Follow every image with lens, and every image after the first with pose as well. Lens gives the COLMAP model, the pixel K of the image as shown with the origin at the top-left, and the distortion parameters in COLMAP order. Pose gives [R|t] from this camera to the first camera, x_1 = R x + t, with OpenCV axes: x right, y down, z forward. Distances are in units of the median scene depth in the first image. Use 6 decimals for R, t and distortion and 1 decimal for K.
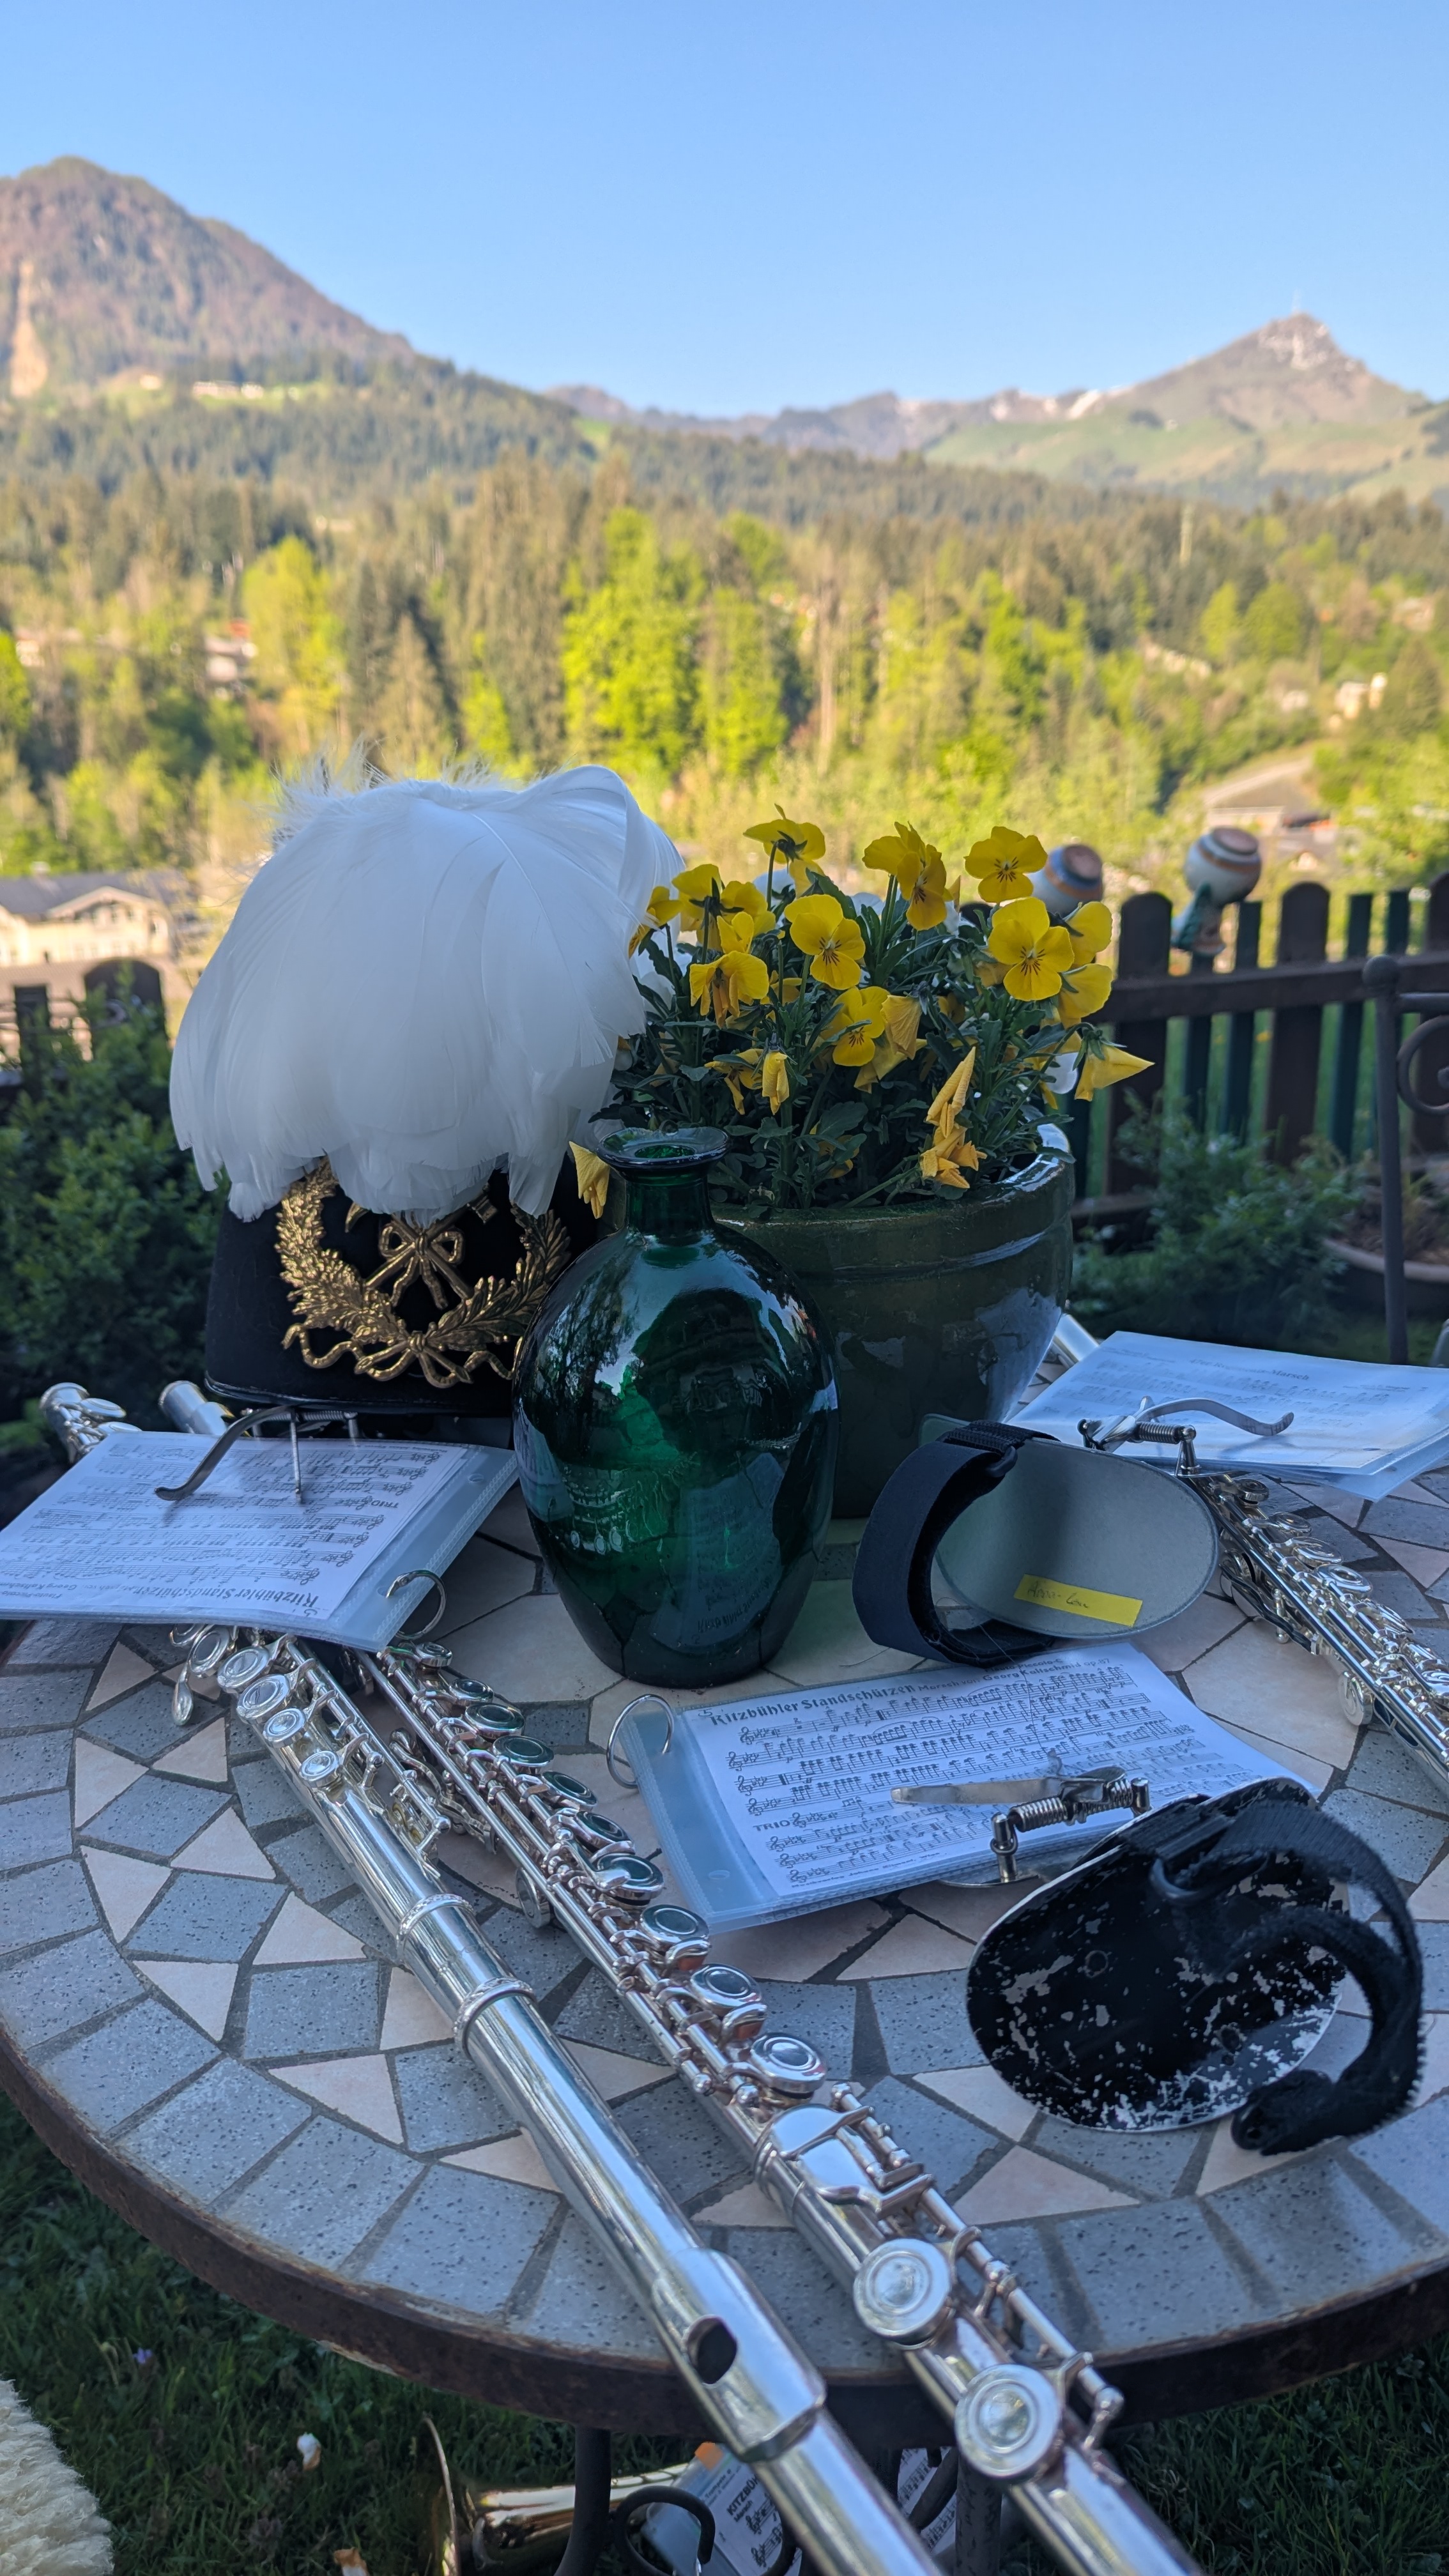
lens RADIAL K [[1844.1, 0, 724.5], [0, 1844.1, 1288.0], [0, 0, 1]] dist [0.003506, -0.005933]
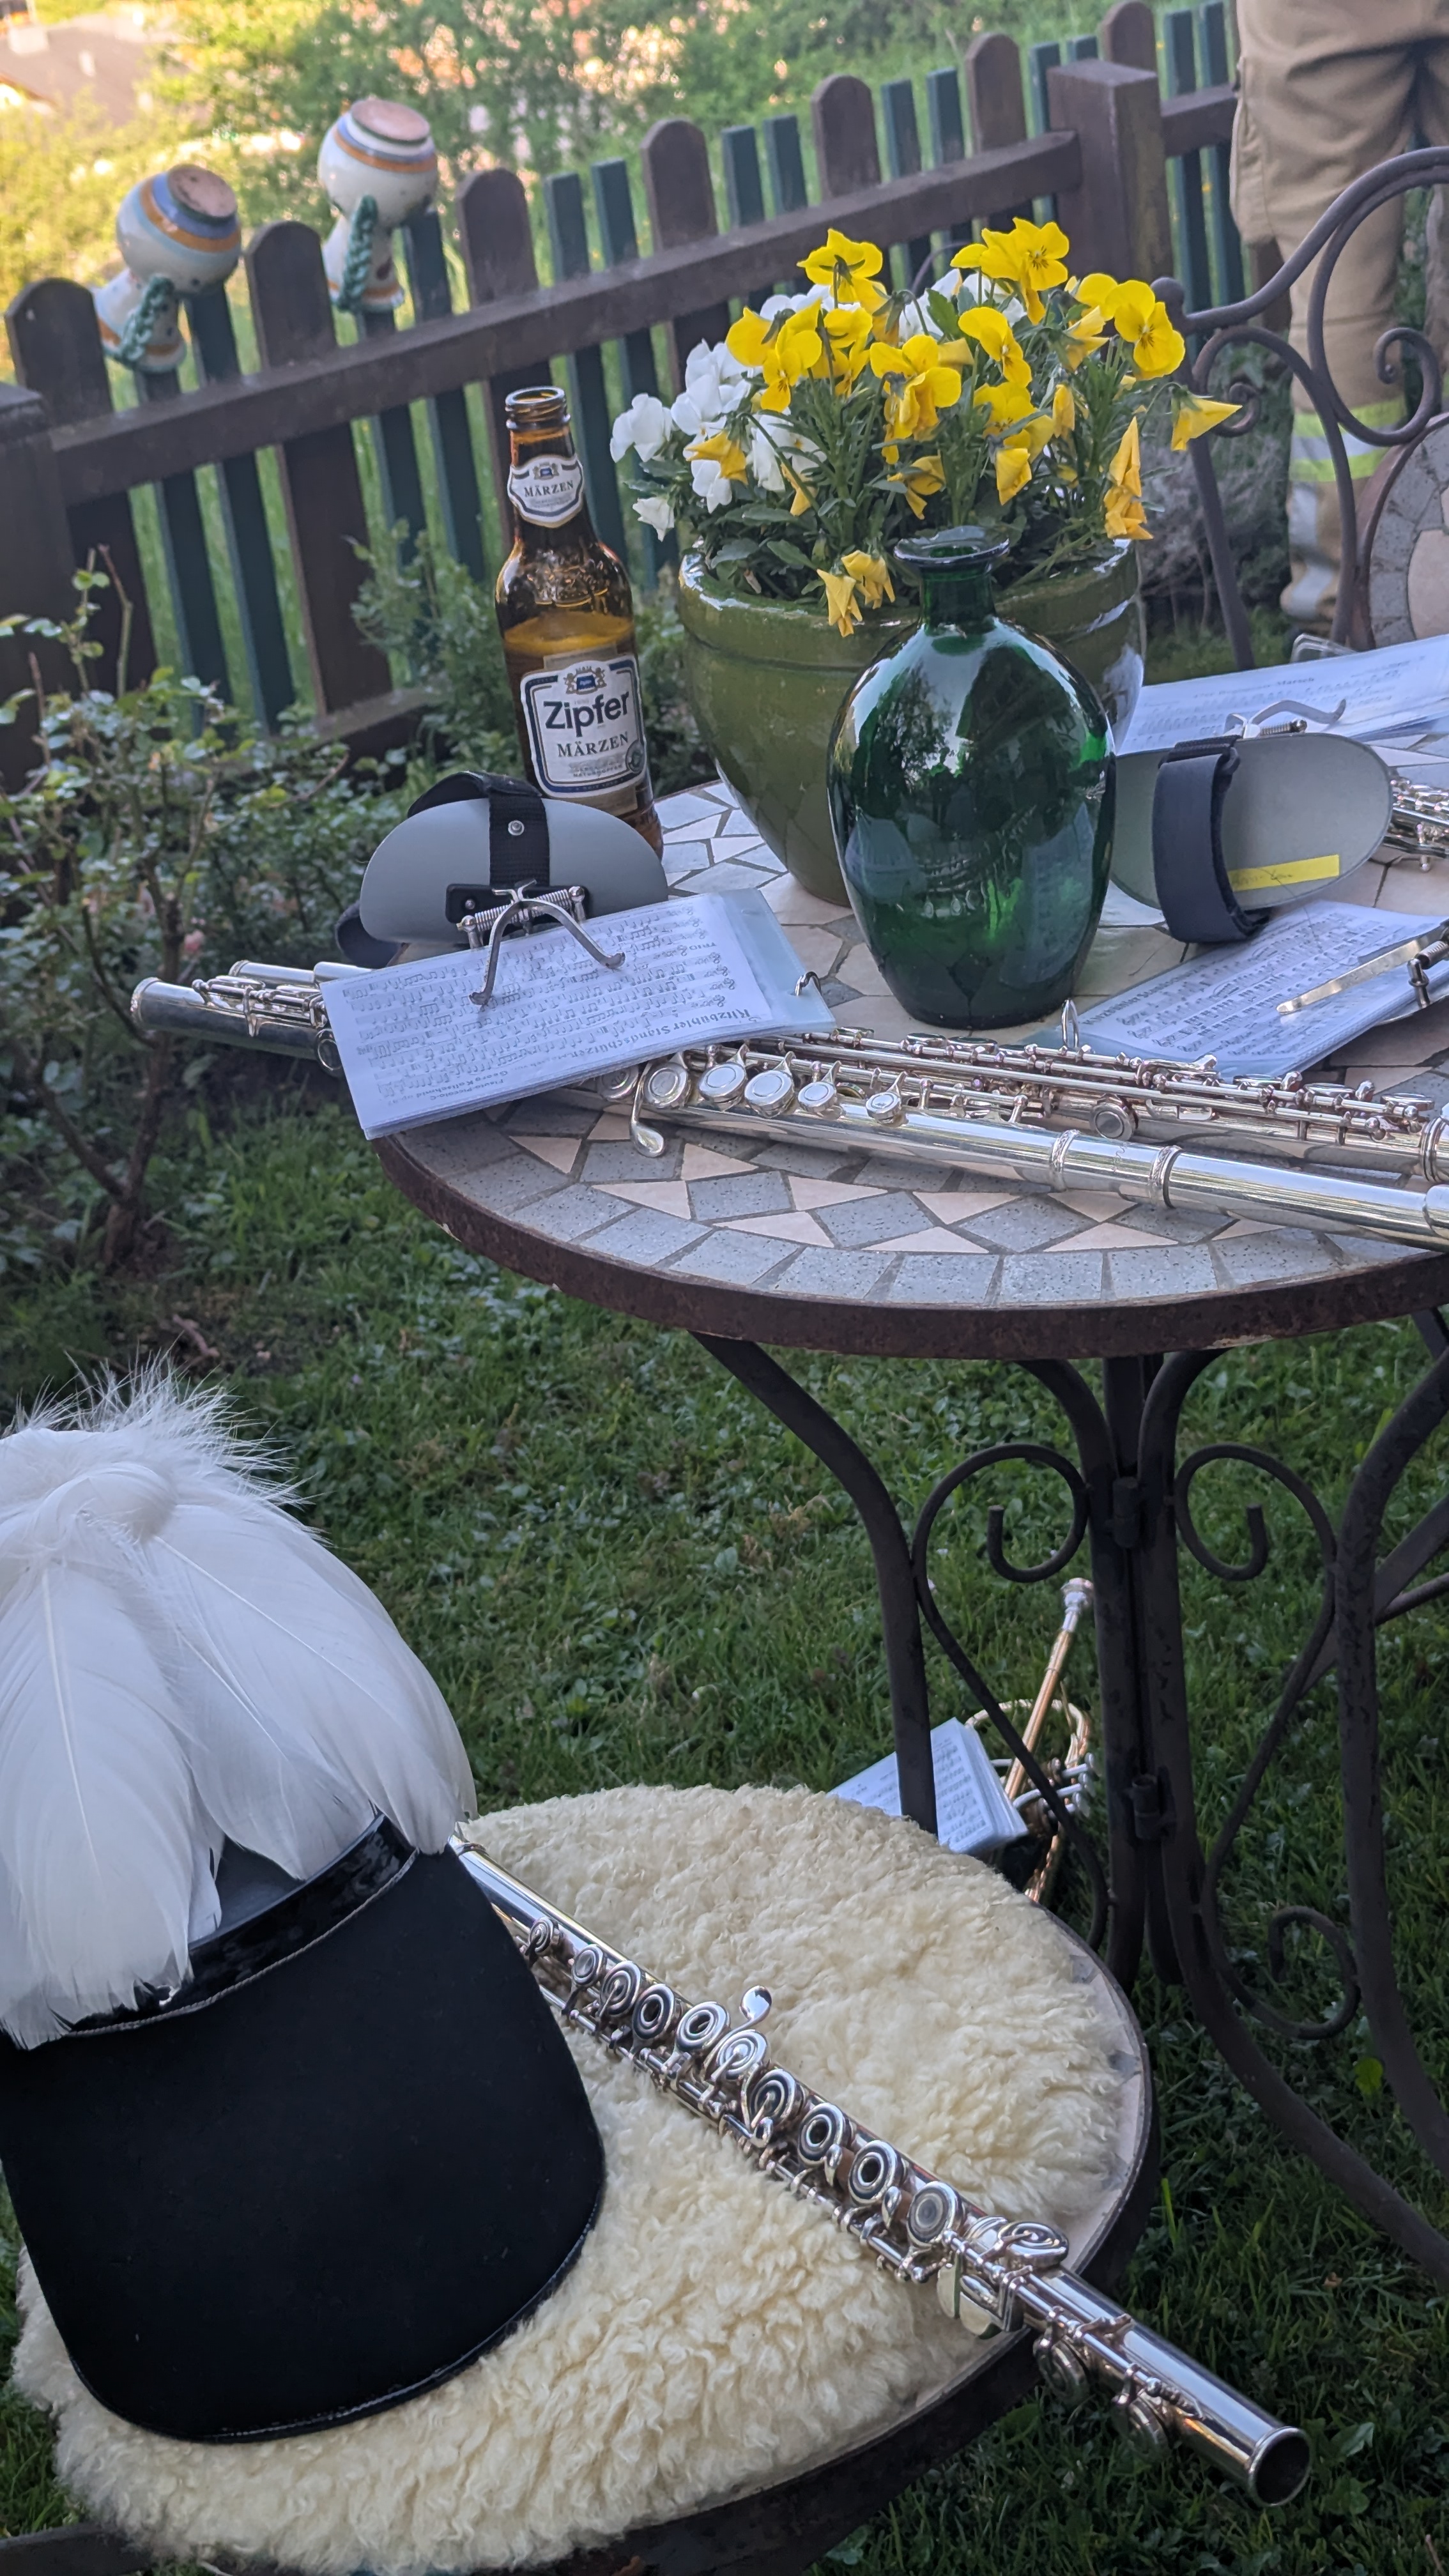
lens RADIAL K [[3608.4, 0, 724.5], [0, 3608.4, 1288.0], [0, 0, 1]] dist [0.017436, -0.021665]
pose [[0.875273, -0.268477, 0.402264, -0.189334], [0.233849, 0.963008, 0.133902, 0.005548], [-0.423333, -0.023132, 0.905679, -0.159406]]
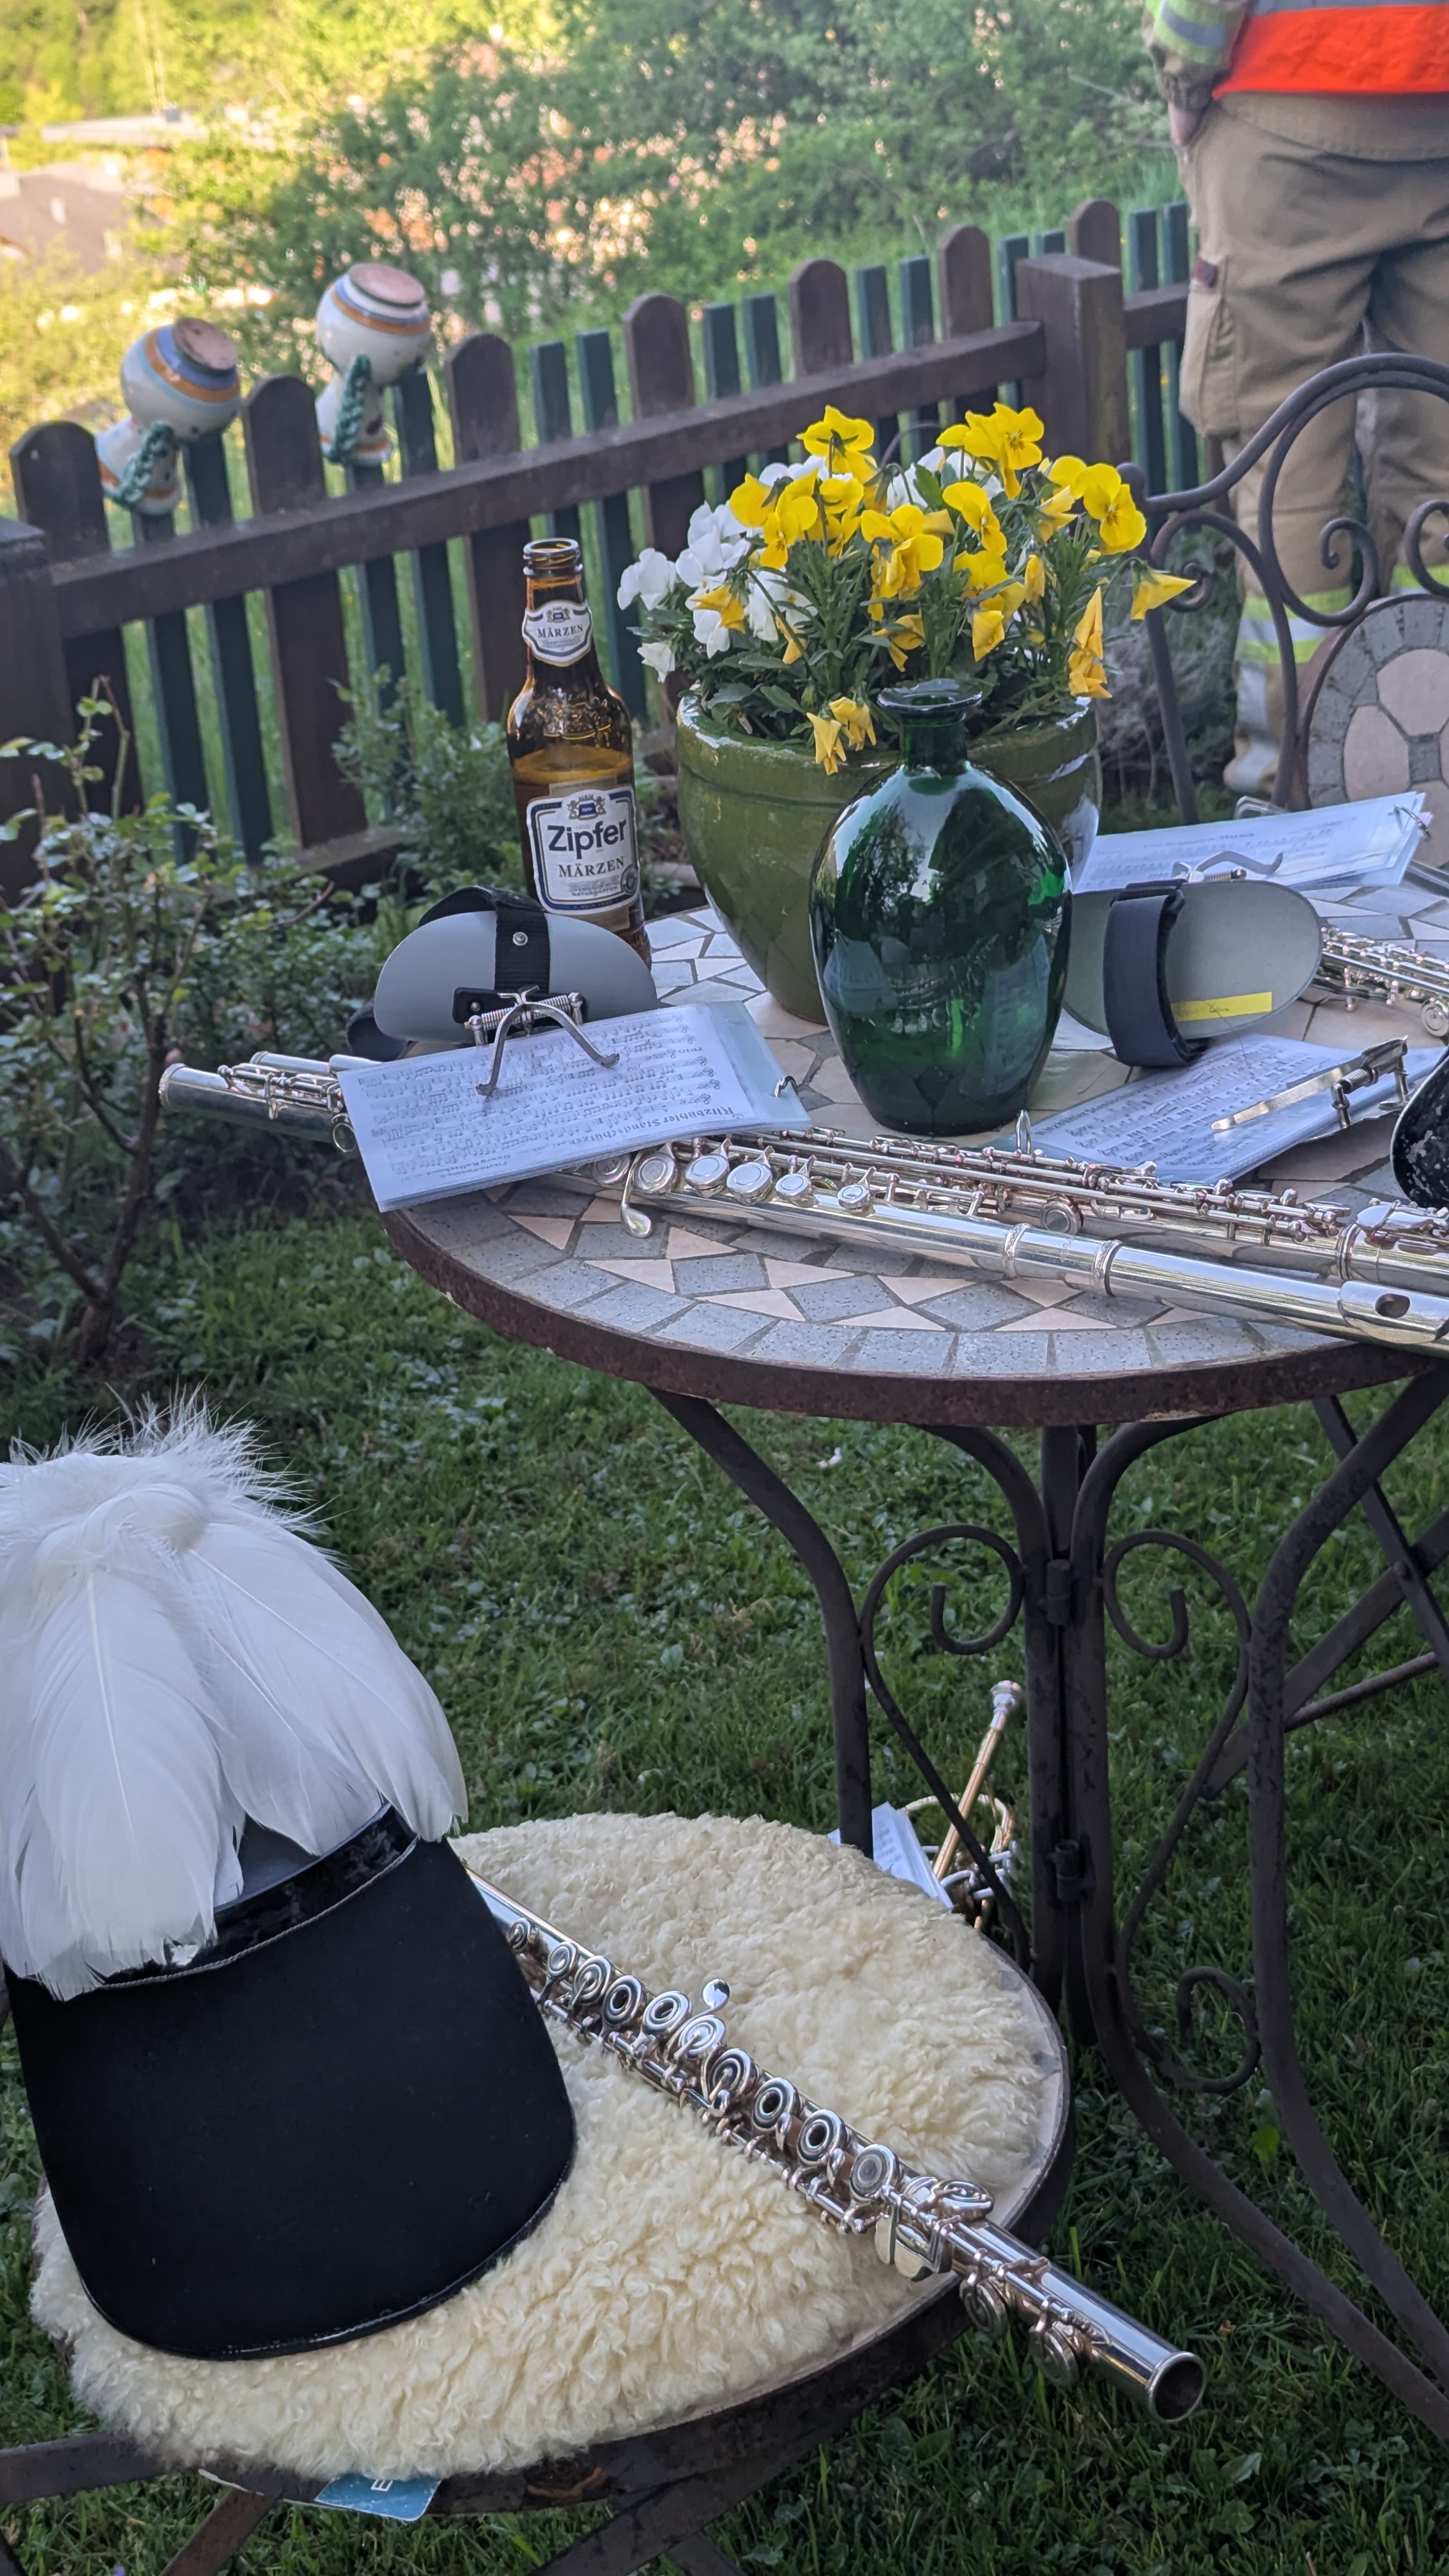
lens RADIAL K [[3615.1, 0, 736.9], [0, 3615.1, 1331.2], [0, 0, 1]] dist [0.017346, -0.038465]
pose [[0.873921, -0.223876, 0.431442, -0.210311], [0.196973, 0.974582, 0.106728, 0.009243], [-0.444370, -0.008289, 0.895805, -0.188067]]
